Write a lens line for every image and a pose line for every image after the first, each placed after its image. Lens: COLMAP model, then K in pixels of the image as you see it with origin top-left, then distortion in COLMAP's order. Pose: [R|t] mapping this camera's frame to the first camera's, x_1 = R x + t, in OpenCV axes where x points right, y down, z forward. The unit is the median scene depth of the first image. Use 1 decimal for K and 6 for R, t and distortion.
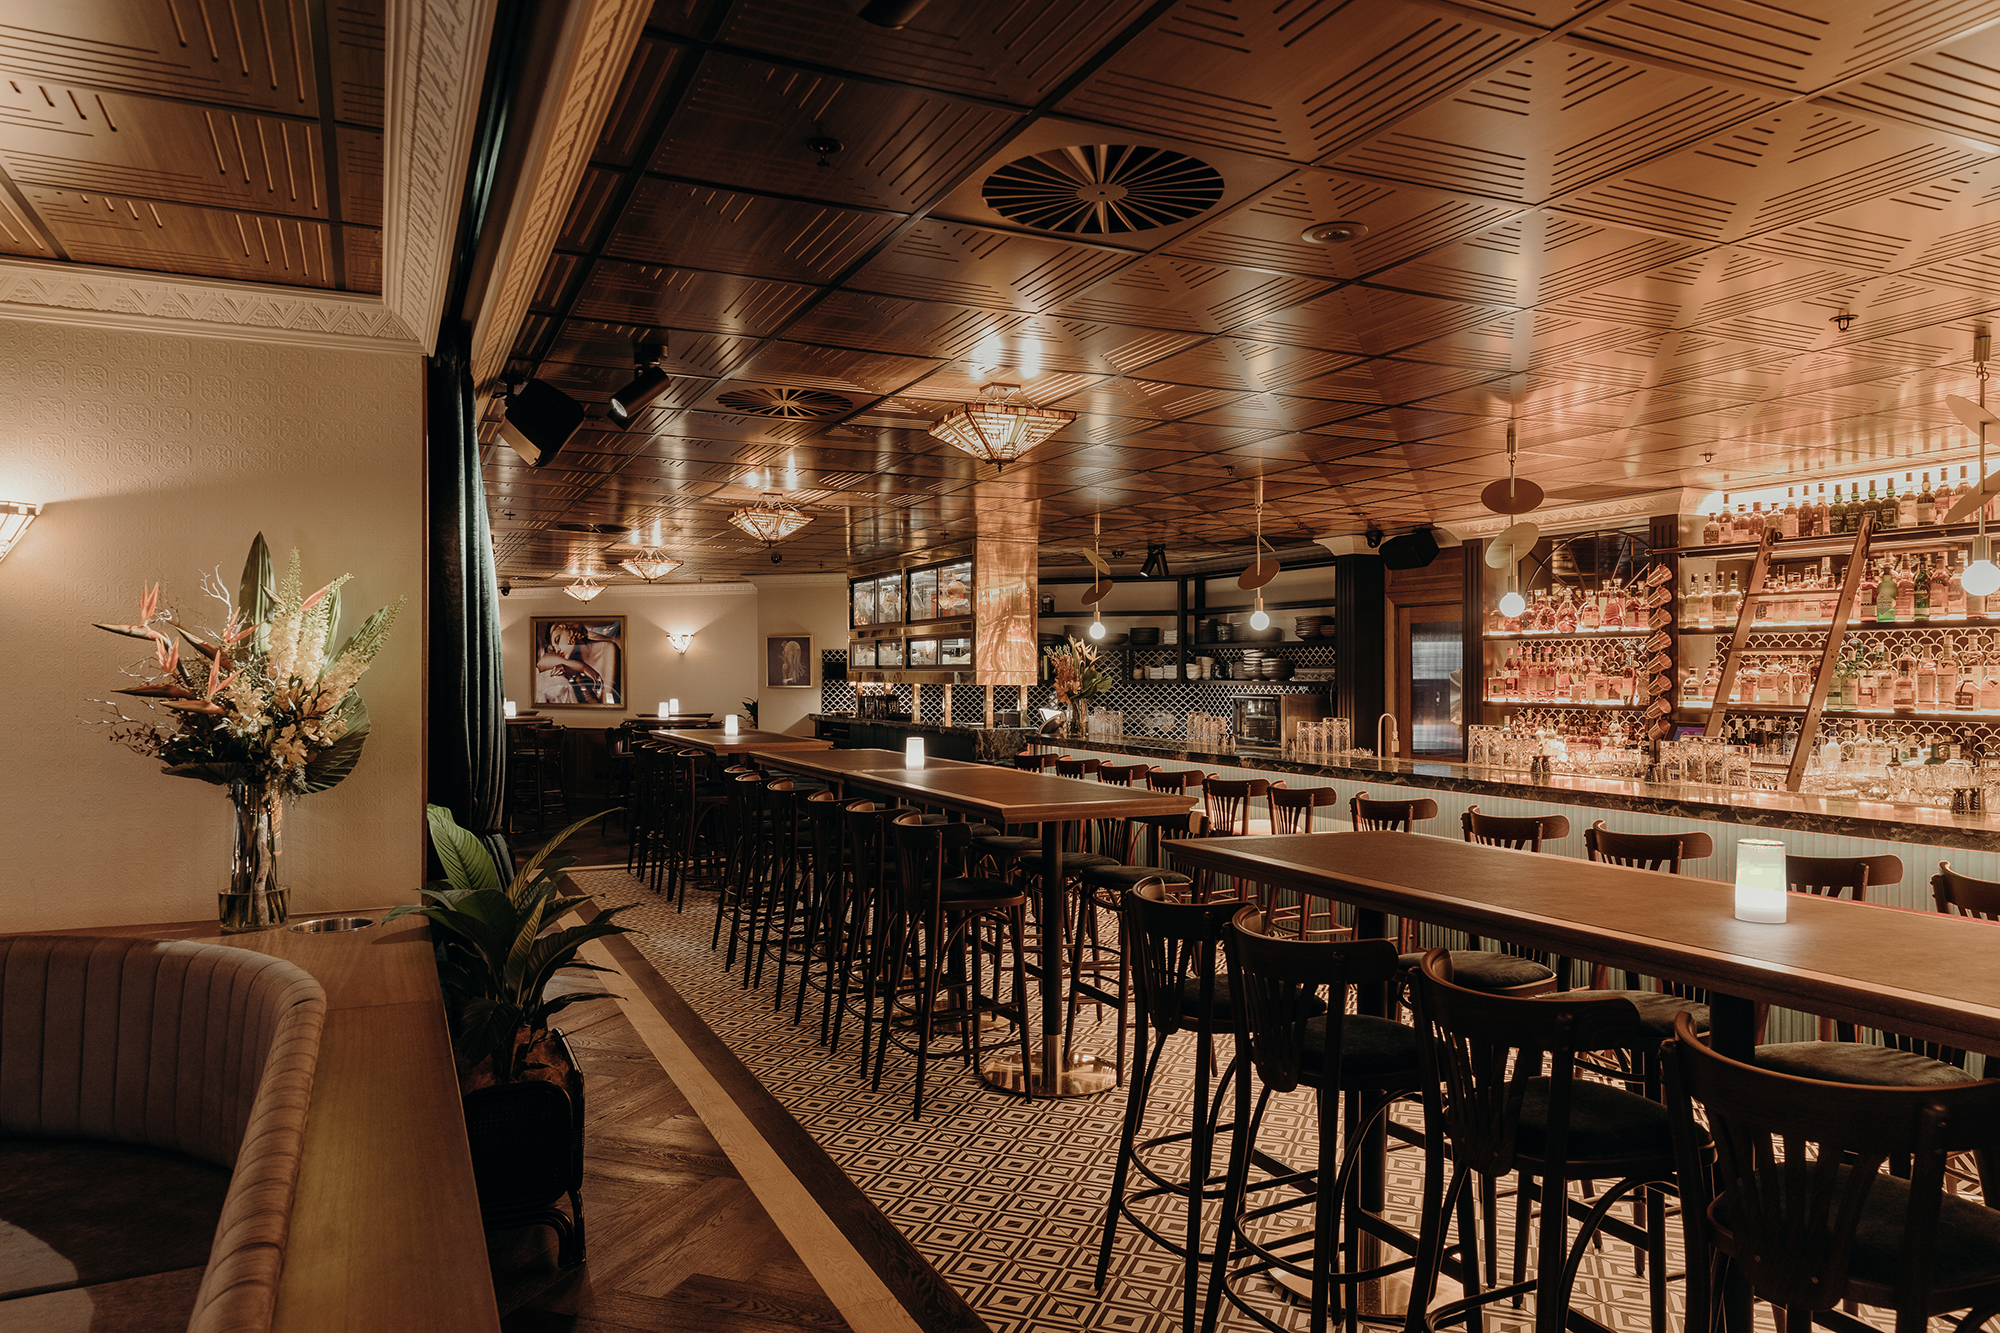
lens RADIAL K [[1462.3, 0, 999.9], [0, 1462.3, 705.0], [0, 0, 1]] dist [-0.006676, -0.000419]
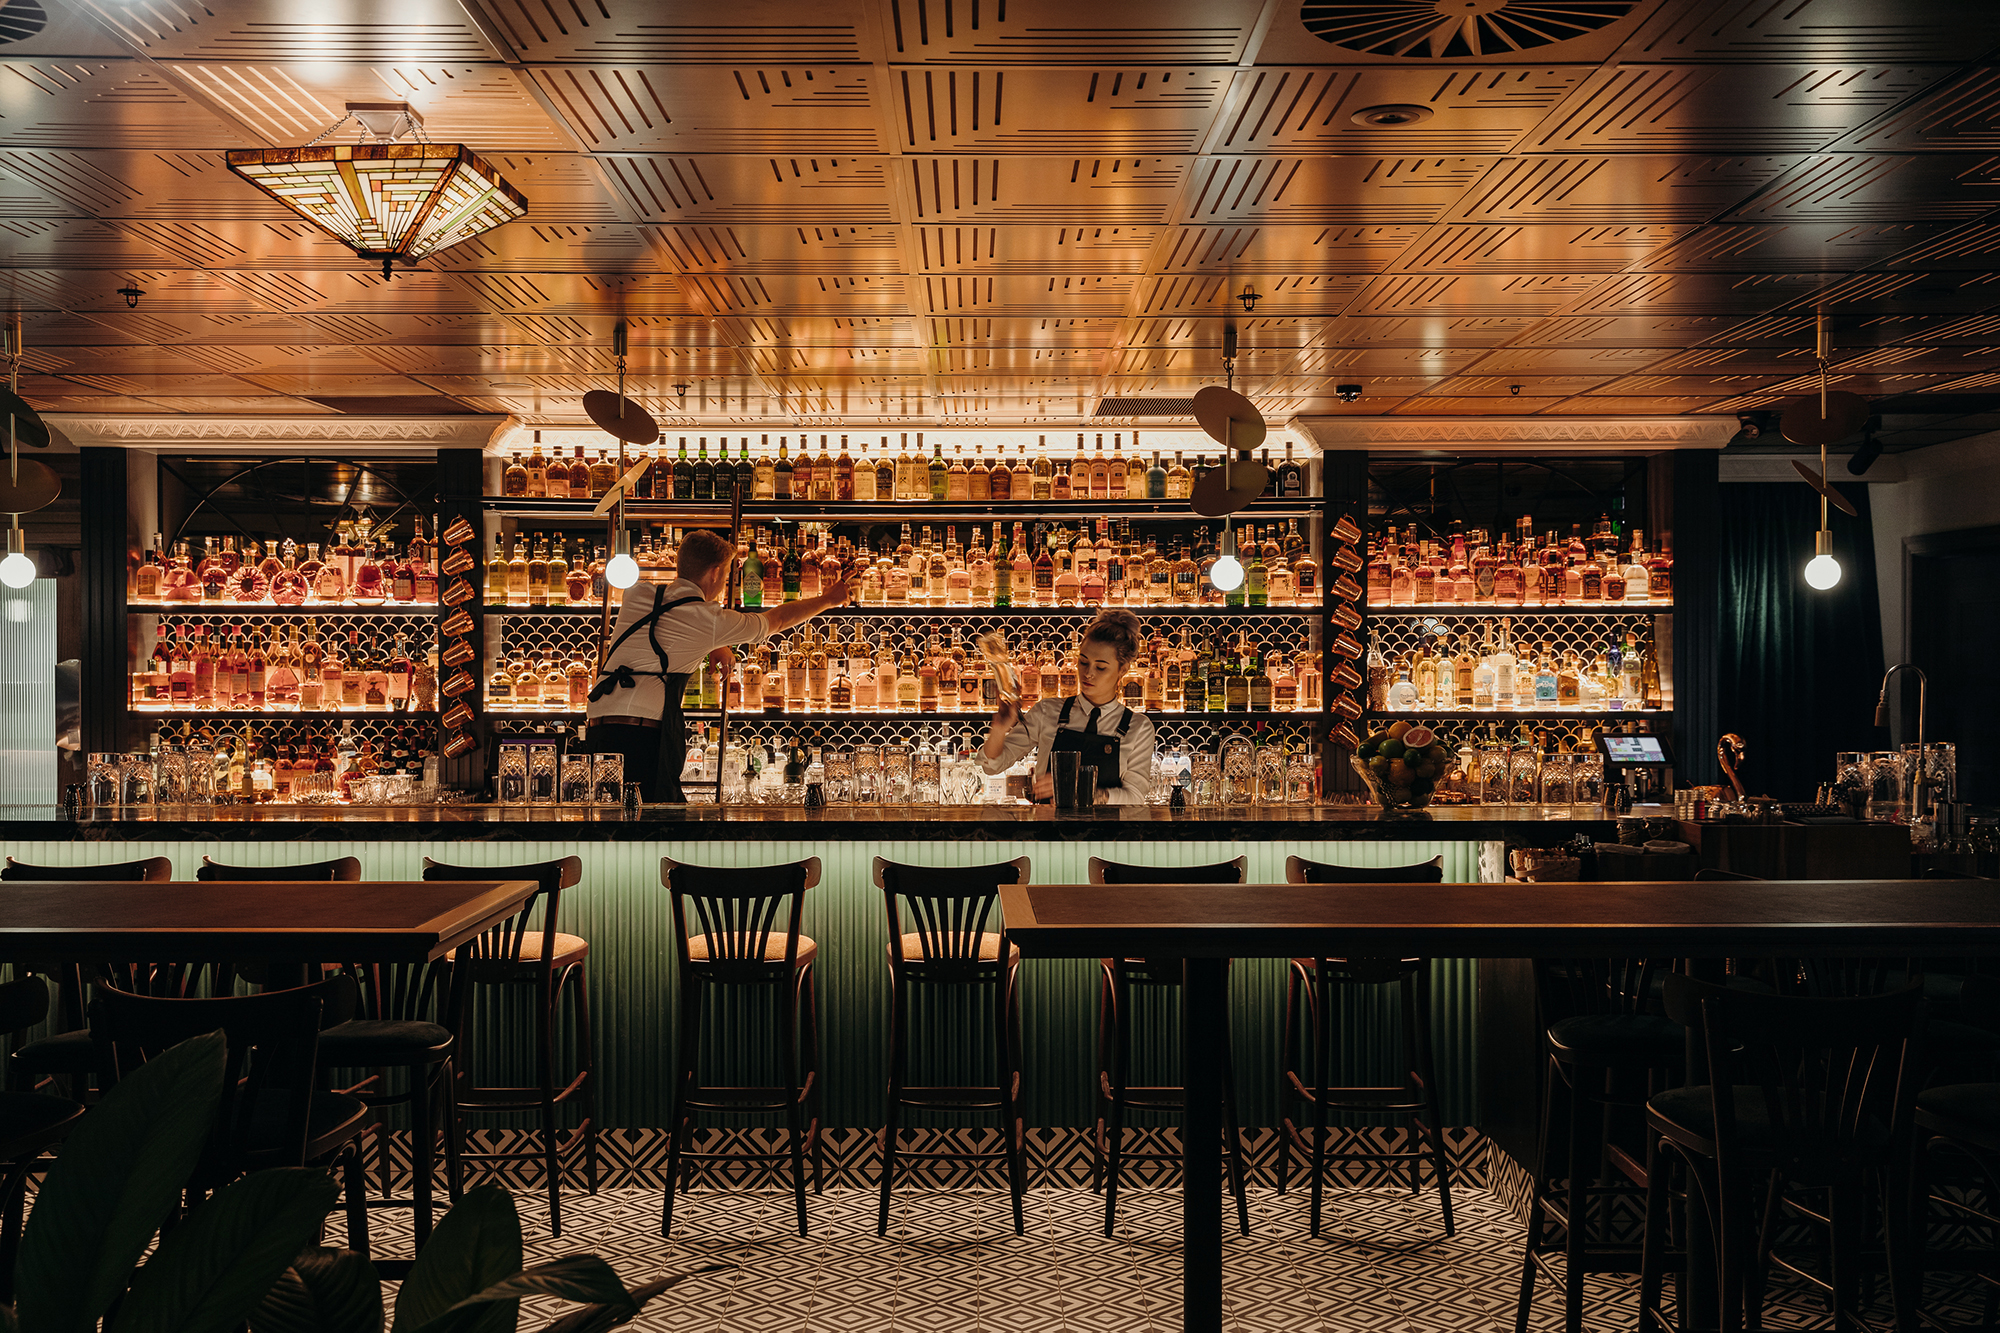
lens RADIAL K [[1462.3, 0, 999.9], [0, 1462.3, 705.0], [0, 0, 1]] dist [-0.006676, -0.000419]
pose [[0.388462, -0.027052, 0.921068, -0.118031], [0.018232, 0.999599, 0.021669, -0.014770], [-0.921284, 0.008375, 0.388800, 0.513972]]
